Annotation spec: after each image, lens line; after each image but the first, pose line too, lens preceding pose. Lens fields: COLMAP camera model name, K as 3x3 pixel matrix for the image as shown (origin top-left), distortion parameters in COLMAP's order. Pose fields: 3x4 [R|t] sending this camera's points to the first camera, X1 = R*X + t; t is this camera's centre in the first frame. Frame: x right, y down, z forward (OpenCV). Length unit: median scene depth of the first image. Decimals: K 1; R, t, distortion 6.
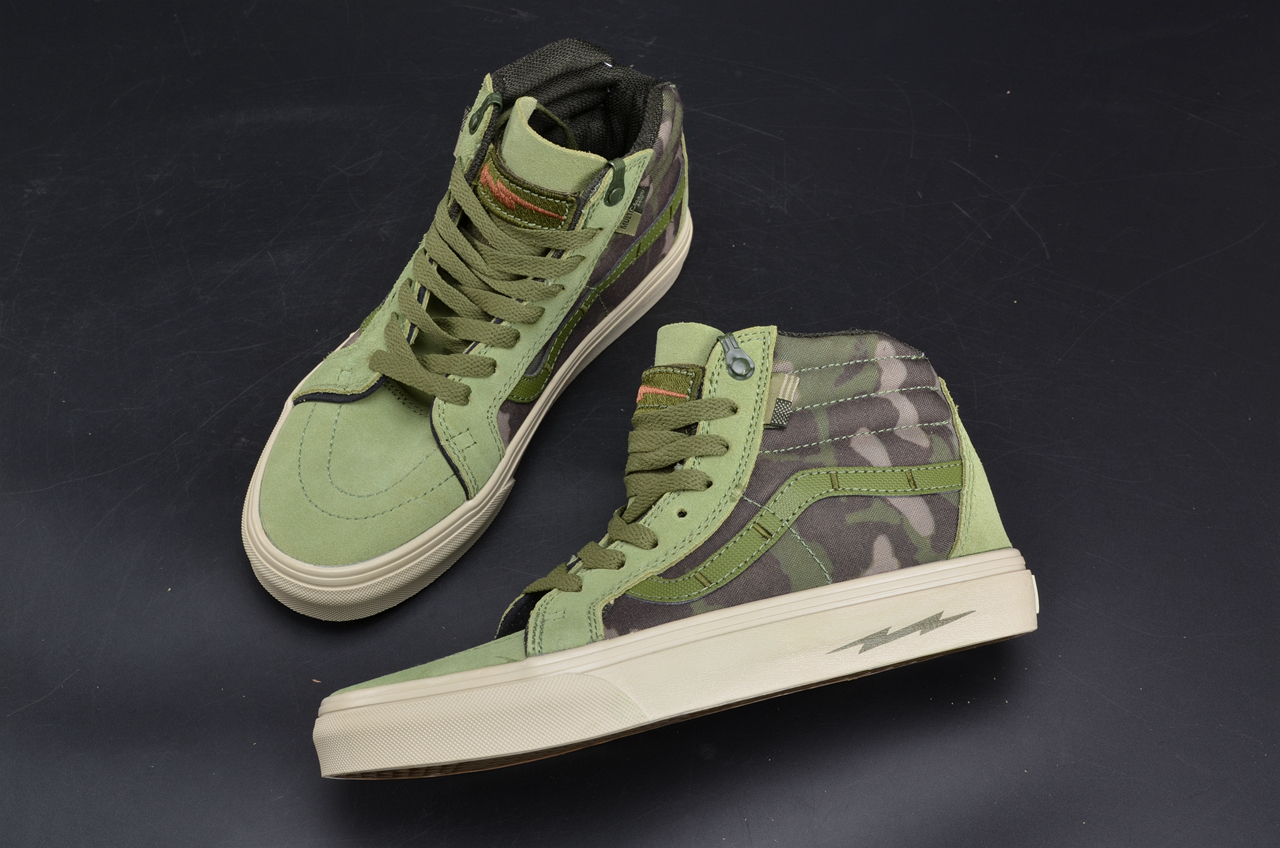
lens RADIAL K [[1688.4, 0, 640.0], [0, 1688.4, 424.0], [0, 0, 1]] dist [-0.201023, 0.003620]
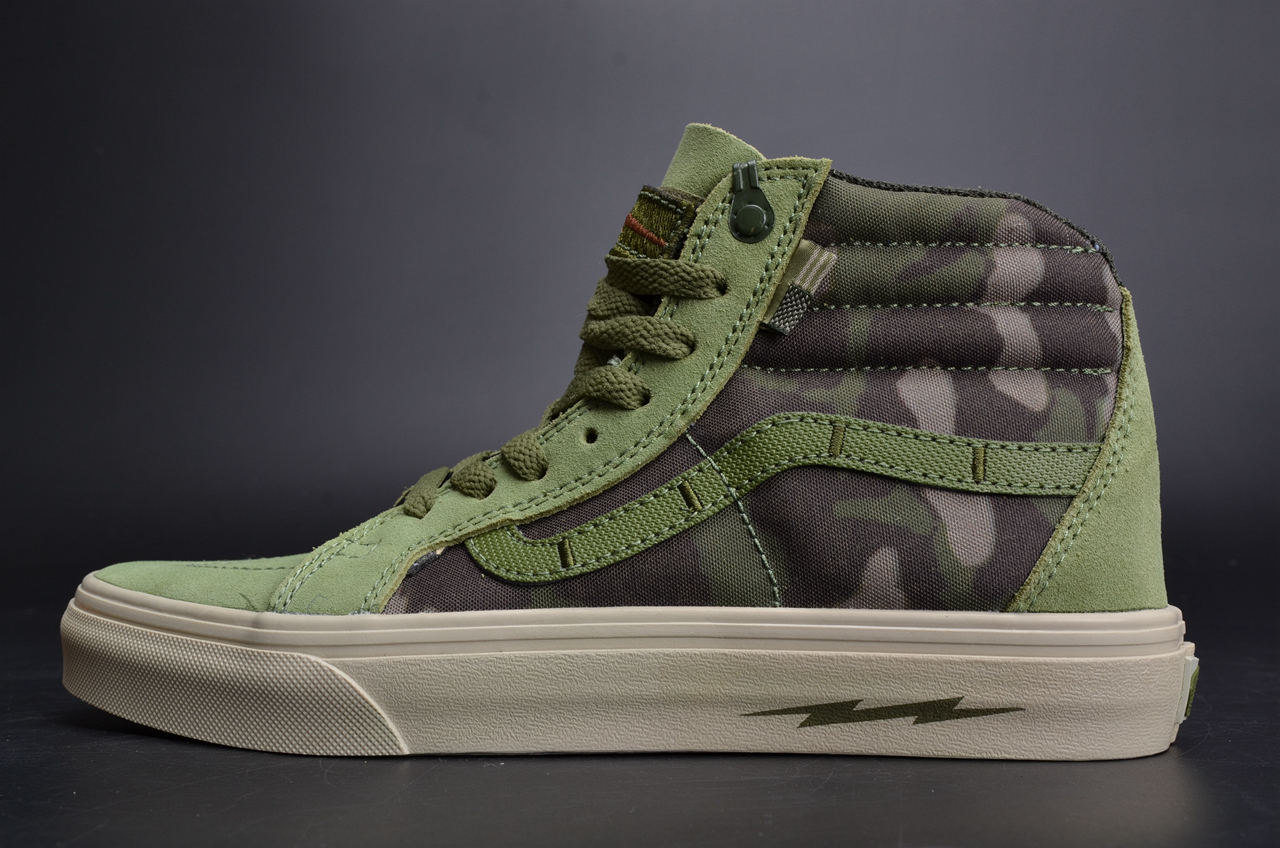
lens RADIAL K [[1651.3, 0, 640.0], [0, 1651.3, 424.0], [0, 0, 1]] dist [-0.003982, -0.016856]
pose [[0.914558, 0.229029, -0.333360, 0.247319], [-0.157330, 0.960760, 0.228444, -0.095680], [0.372599, -0.156477, 0.914705, 0.435227]]
